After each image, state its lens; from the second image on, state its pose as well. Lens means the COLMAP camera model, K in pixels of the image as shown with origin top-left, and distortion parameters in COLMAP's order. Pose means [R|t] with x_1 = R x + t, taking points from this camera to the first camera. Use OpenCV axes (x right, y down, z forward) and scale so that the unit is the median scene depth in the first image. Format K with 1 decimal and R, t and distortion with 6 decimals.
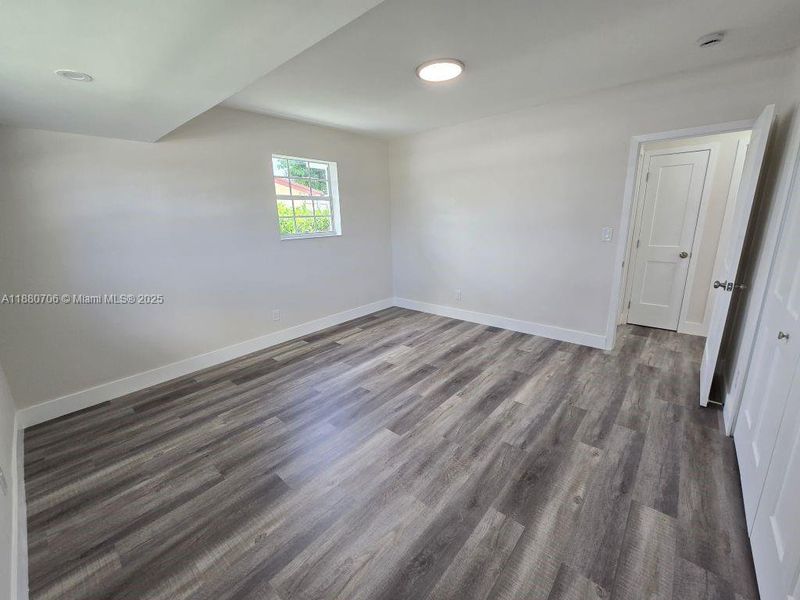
lens RADIAL K [[328.9, 0, 405.2], [0, 328.9, 298.6], [0, 0, 1]] dist [-0.000718, 0.000593]
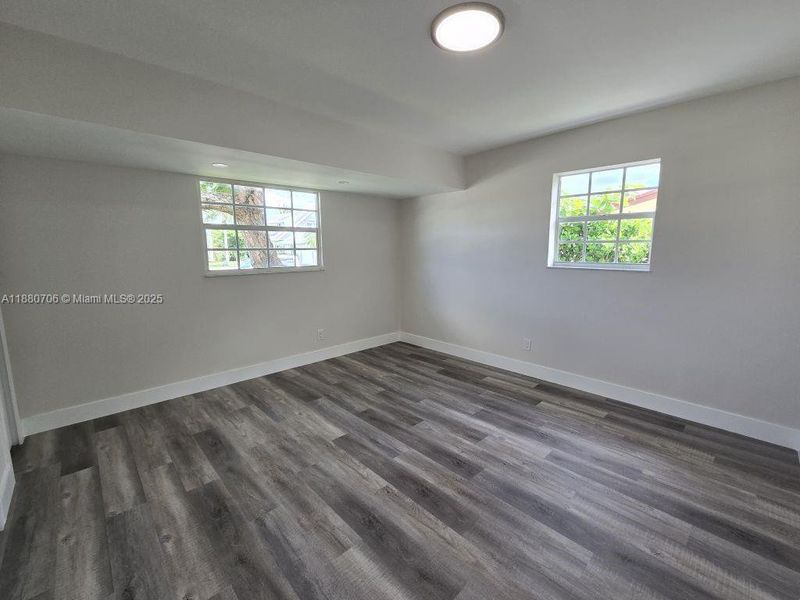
lens RADIAL K [[328.9, 0, 405.2], [0, 328.9, 298.6], [0, 0, 1]] dist [-0.000718, 0.000593]
pose [[-0.072704, 0.182341, -0.980544, 0.798723], [-0.238597, 0.951418, 0.194617, -0.262748], [0.968393, 0.248105, -0.025666, 0.940876]]
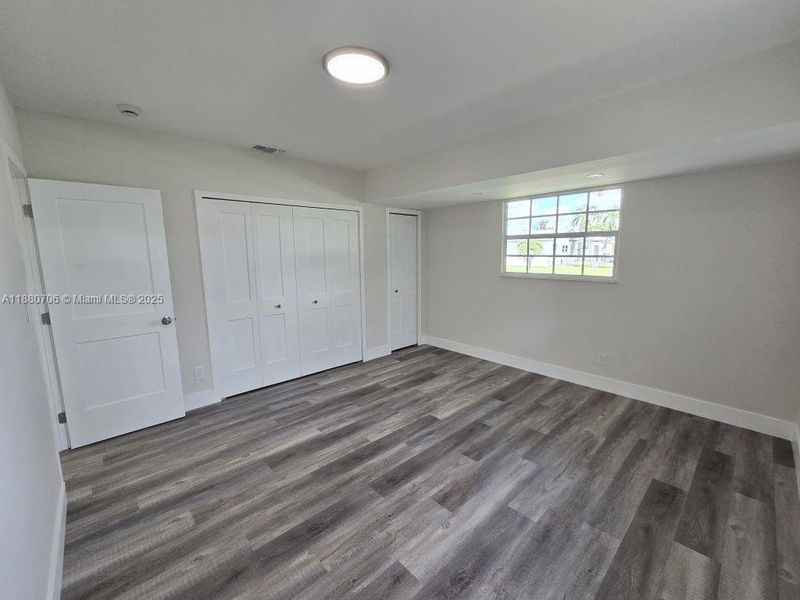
lens RADIAL K [[353.4, 0, 422.7], [0, 353.4, 299.4], [0, 0, 1]] dist [0.000766, 0.000302]
pose [[-0.997784, 0.032434, 0.058101, -0.070188], [0.051945, 0.925363, 0.375506, -0.464076], [-0.041586, 0.377691, -0.924997, 1.769621]]
